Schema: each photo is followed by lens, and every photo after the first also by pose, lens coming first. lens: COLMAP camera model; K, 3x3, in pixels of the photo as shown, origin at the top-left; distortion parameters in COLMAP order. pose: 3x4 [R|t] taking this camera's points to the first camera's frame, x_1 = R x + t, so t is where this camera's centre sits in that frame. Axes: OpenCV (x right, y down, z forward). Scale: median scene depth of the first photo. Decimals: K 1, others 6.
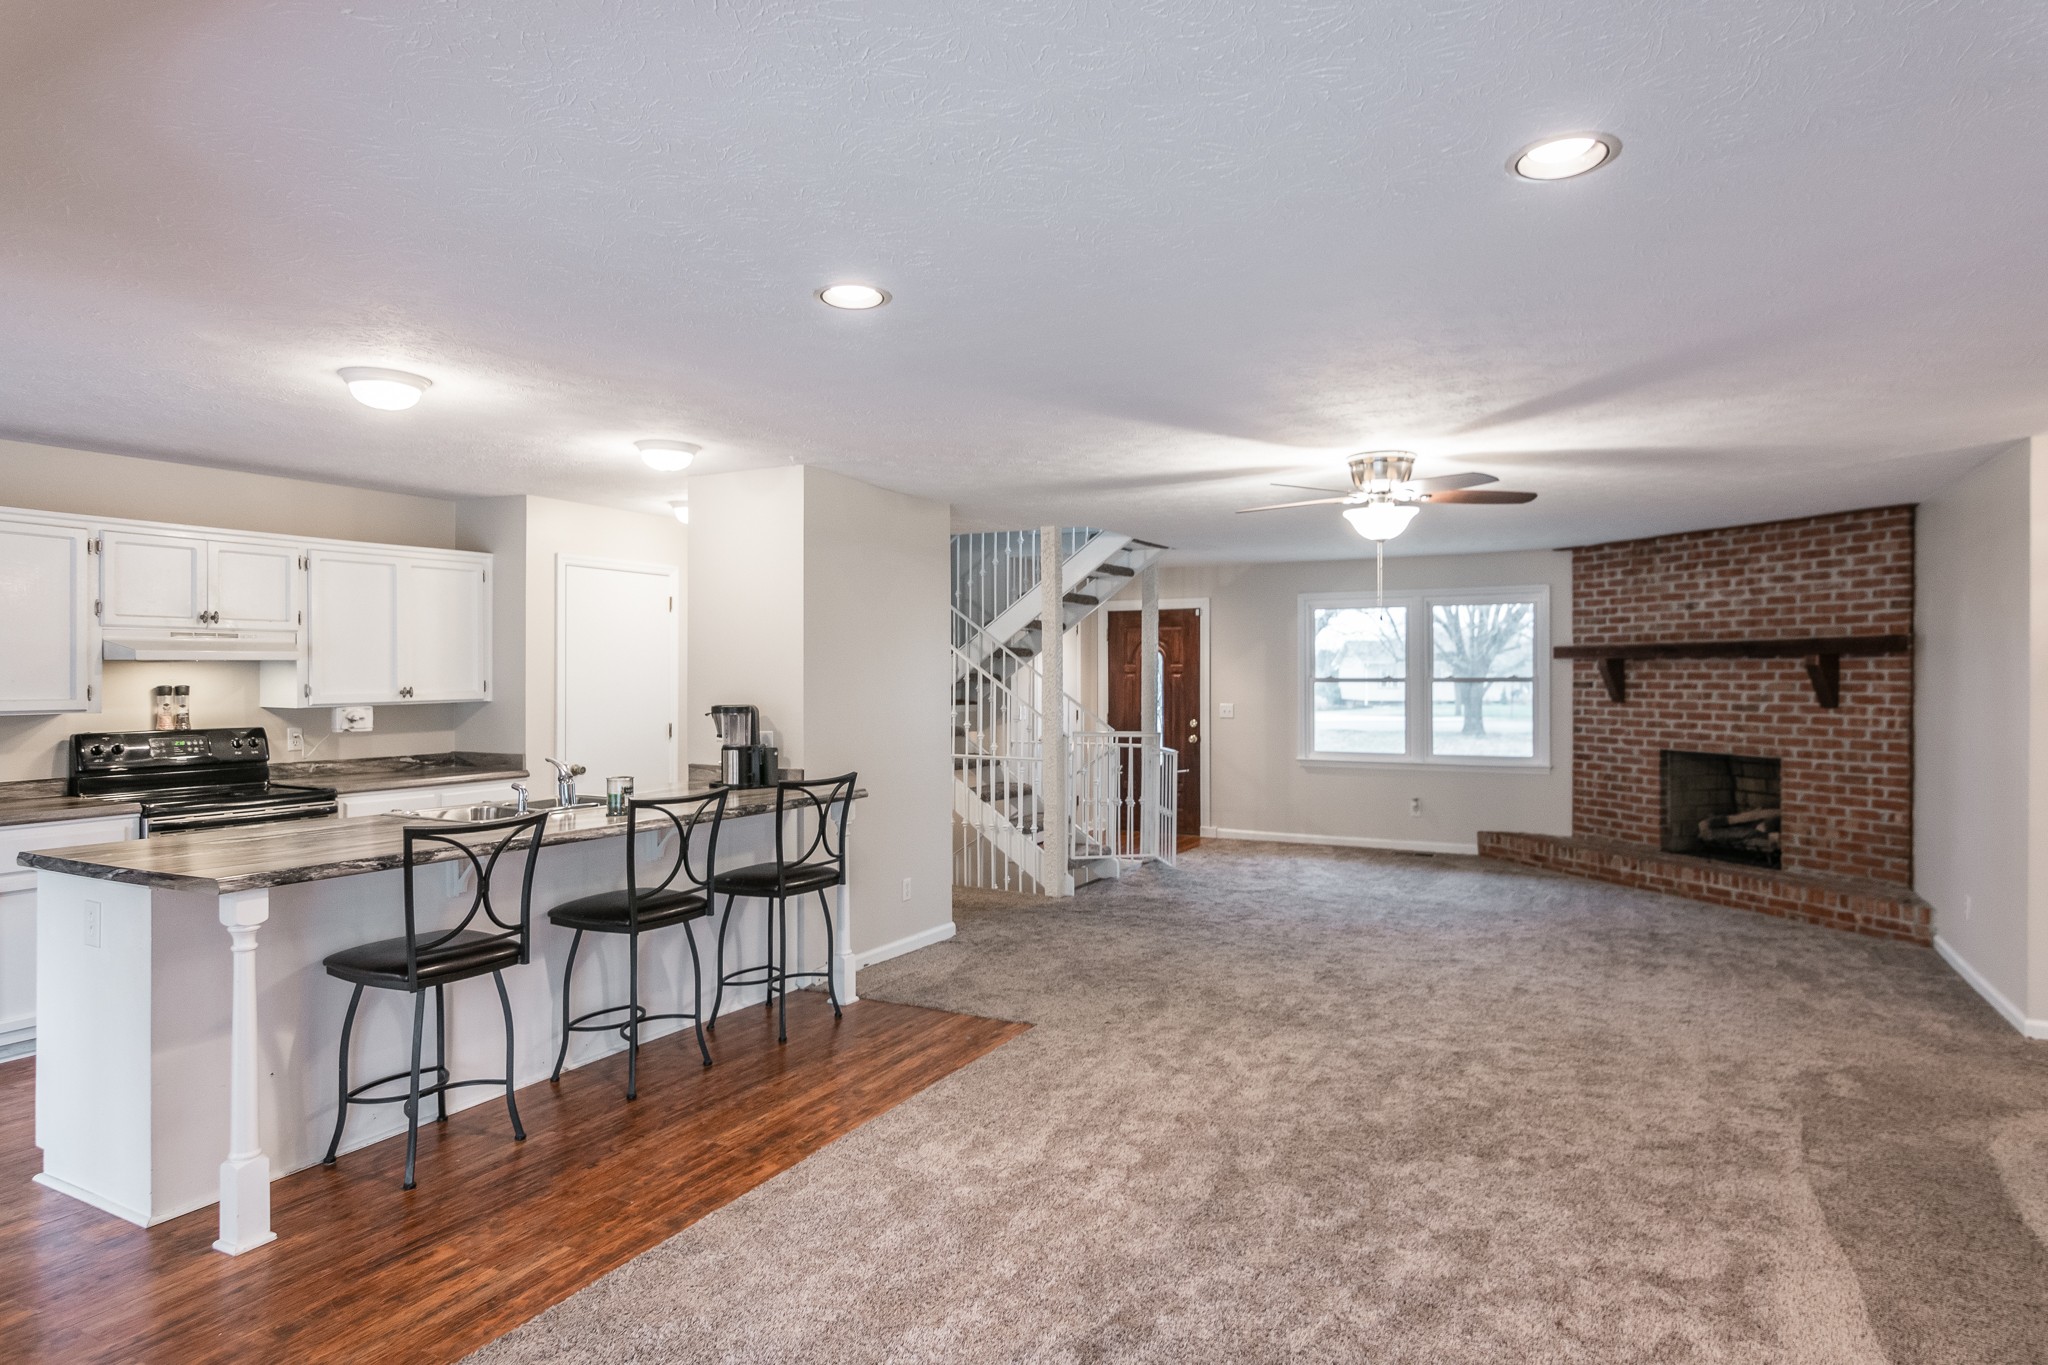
lens RADIAL K [[1136.7, 0, 1026.9], [0, 1136.7, 681.2], [0, 0, 1]] dist [0.001006, 0.002283]
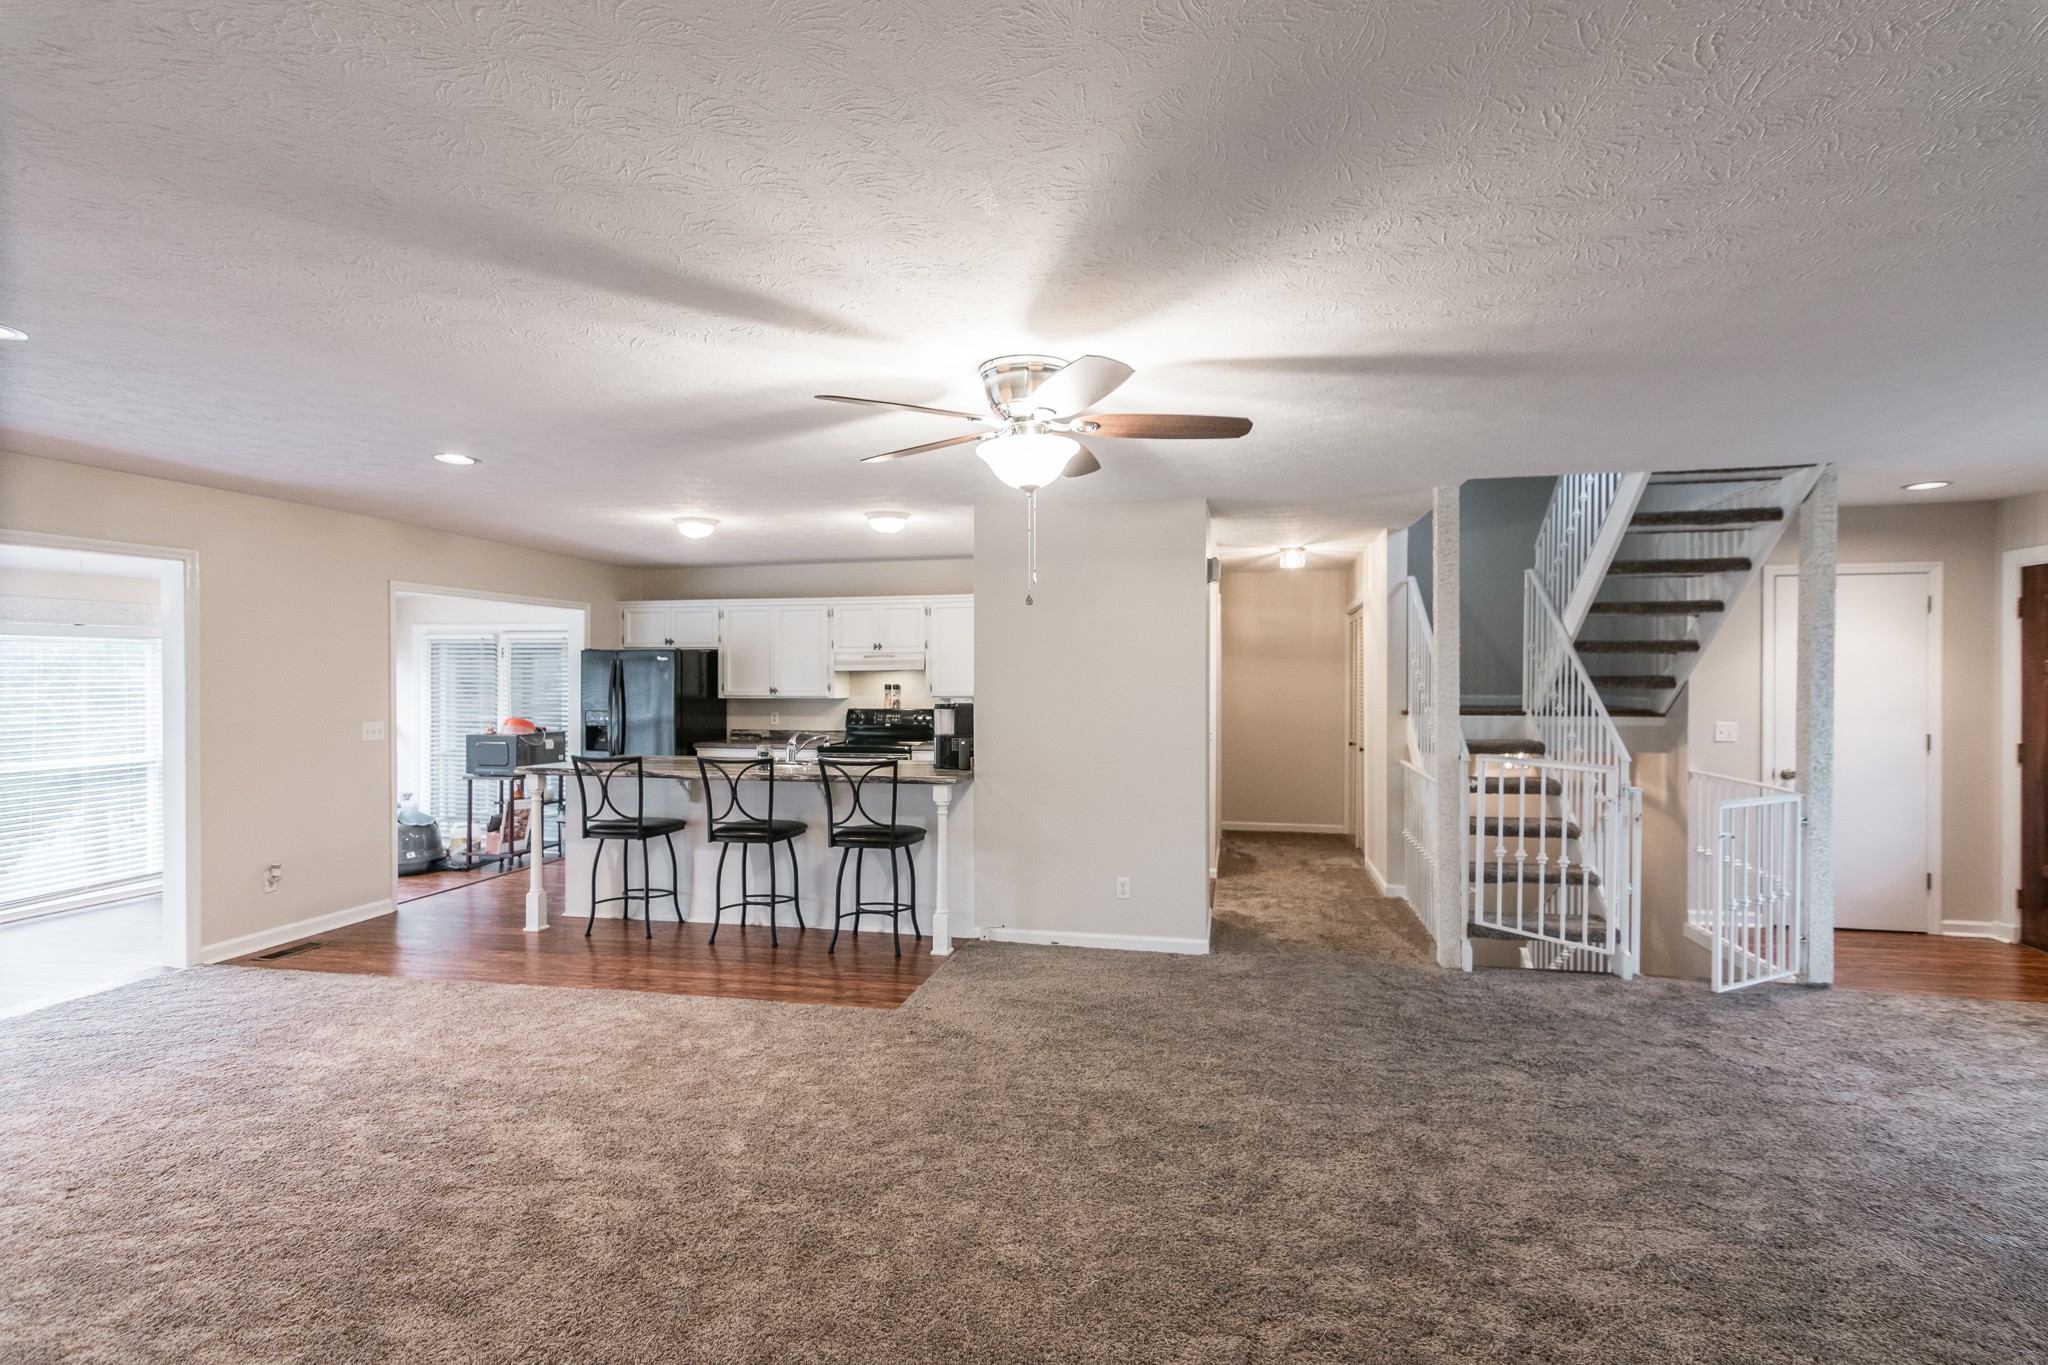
lens RADIAL K [[988.1, 0, 1027.7], [0, 988.1, 686.6], [0, 0, 1]] dist [-0.003564, -0.000022]
pose [[0.292844, 0.011491, -0.956091, 0.918259], [0.000751, 0.999925, 0.012248, -0.013450], [0.956160, -0.004304, 0.292814, 0.834534]]
